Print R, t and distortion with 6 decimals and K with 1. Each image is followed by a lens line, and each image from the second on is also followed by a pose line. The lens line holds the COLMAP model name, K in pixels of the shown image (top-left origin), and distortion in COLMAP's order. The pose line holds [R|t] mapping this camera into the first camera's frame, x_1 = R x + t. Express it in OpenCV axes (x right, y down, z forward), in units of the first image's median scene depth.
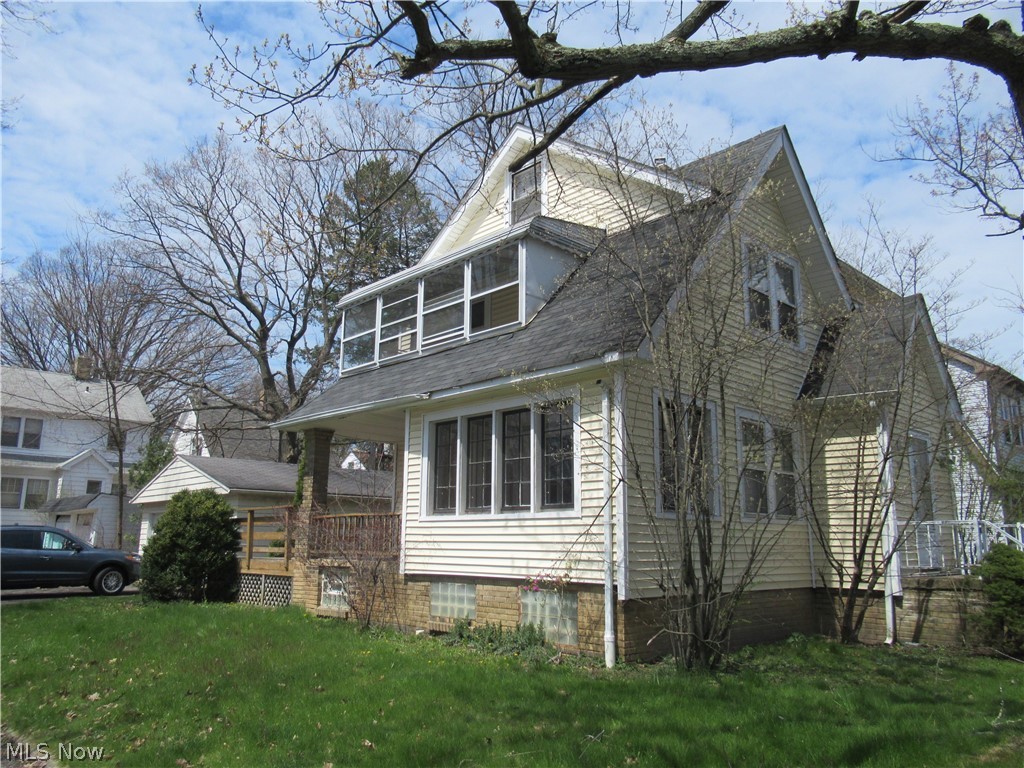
lens RADIAL K [[772.5, 0, 510.6], [0, 772.5, 385.4], [0, 0, 1]] dist [-0.015496, -0.005959]
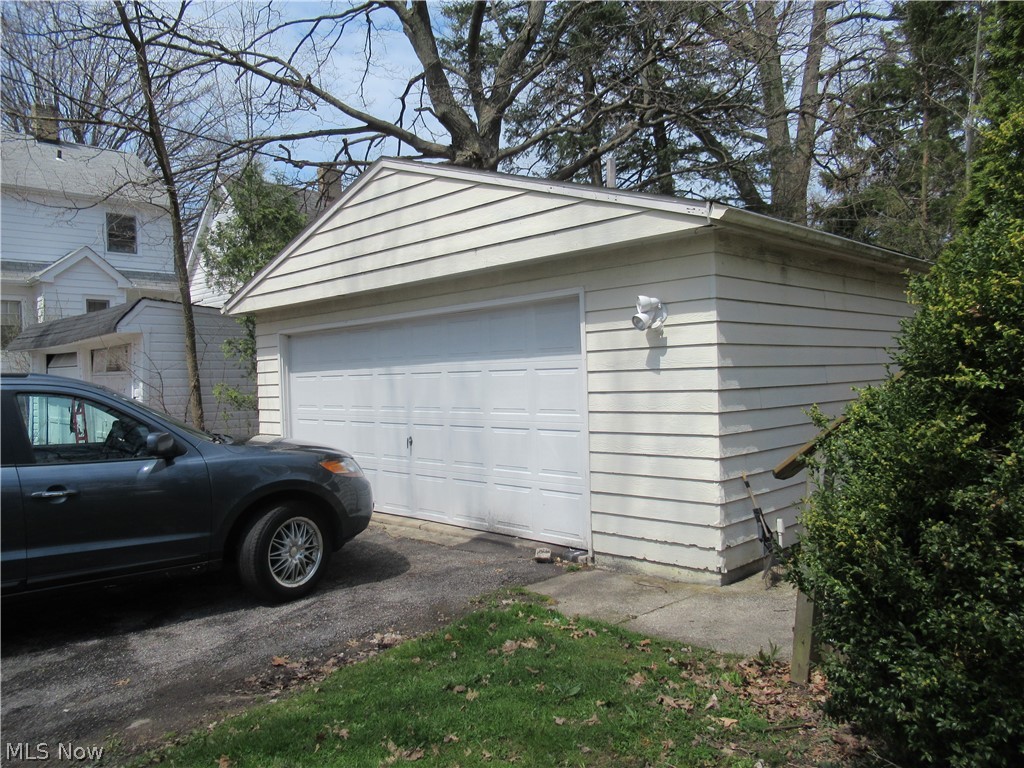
lens RADIAL K [[772.5, 0, 512.9], [0, 772.5, 381.8], [0, 0, 1]] dist [-0.015496, -0.005959]
pose [[0.998951, -0.036961, 0.027035, -0.325154], [0.030635, 0.978206, 0.205365, 0.100343], [-0.034036, -0.204321, 0.978312, 0.535565]]
